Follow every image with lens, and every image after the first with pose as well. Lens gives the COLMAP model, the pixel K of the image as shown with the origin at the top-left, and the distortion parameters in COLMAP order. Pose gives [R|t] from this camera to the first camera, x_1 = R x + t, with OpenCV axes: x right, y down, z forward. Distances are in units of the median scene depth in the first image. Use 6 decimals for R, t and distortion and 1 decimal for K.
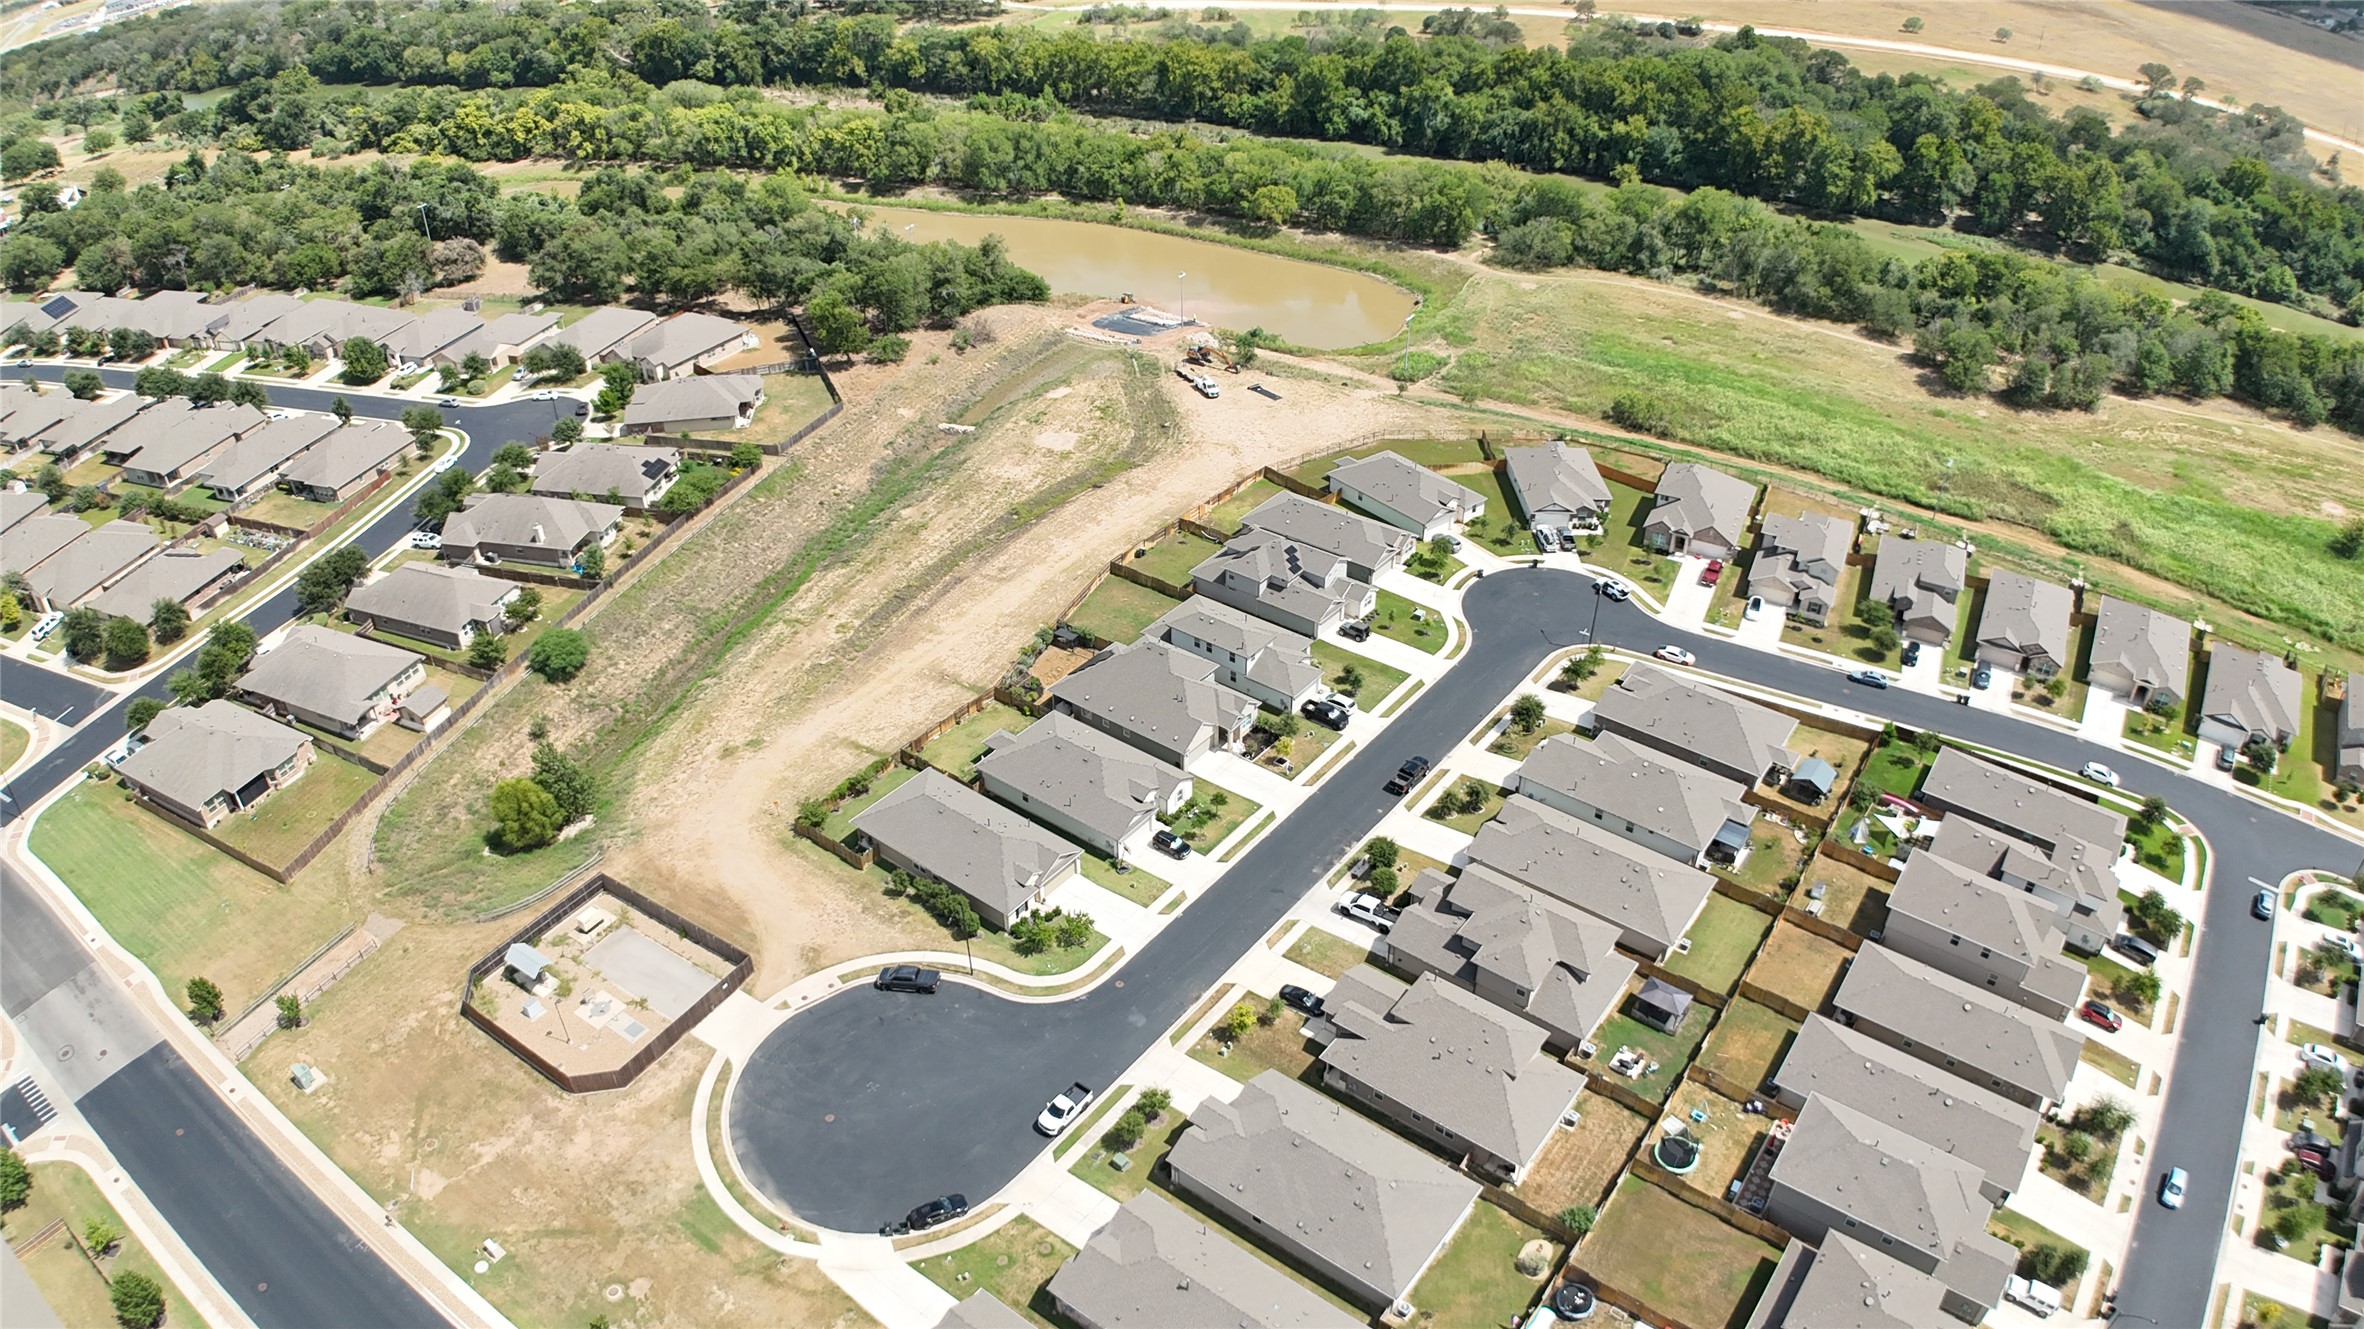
lens RADIAL K [[1470.9, 0, 1180.7], [0, 1470.9, 671.8], [0, 0, 1]] dist [-0.197935, 0.026747]
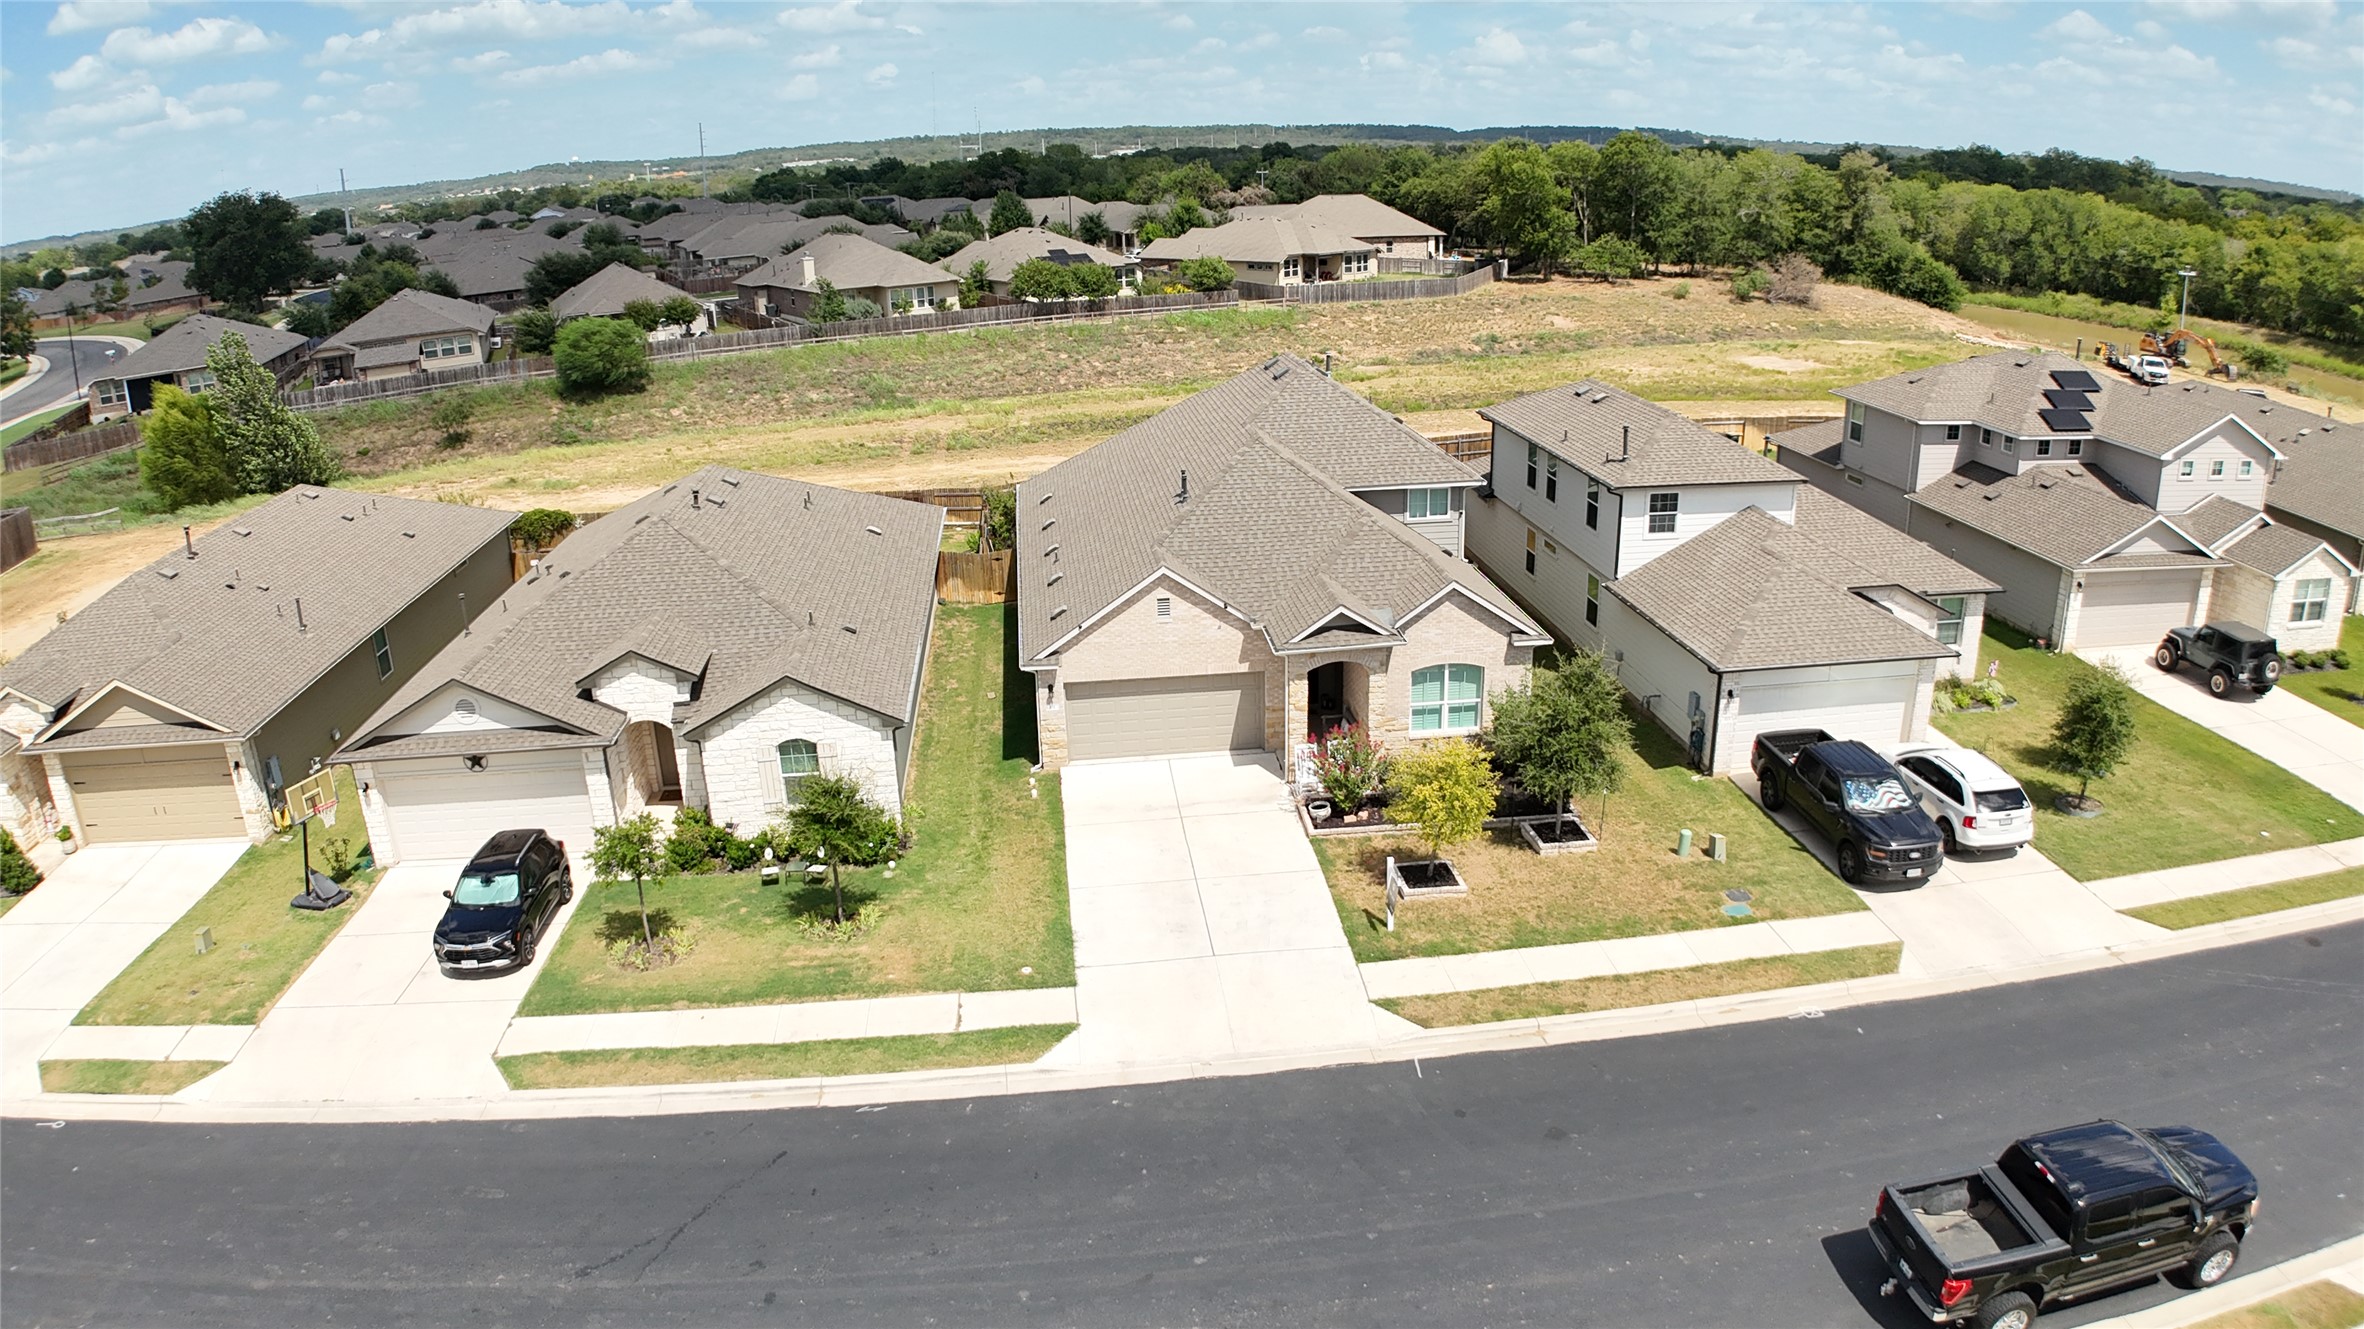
lens RADIAL K [[1470.9, 0, 1180.7], [0, 1470.9, 671.8], [0, 0, 1]] dist [-0.197935, 0.026747]
pose [[0.697021, 0.228949, -0.679517, 0.145564], [-0.382964, 0.920042, -0.082840, 0.056274], [0.606218, 0.317972, 0.728968, 0.745080]]
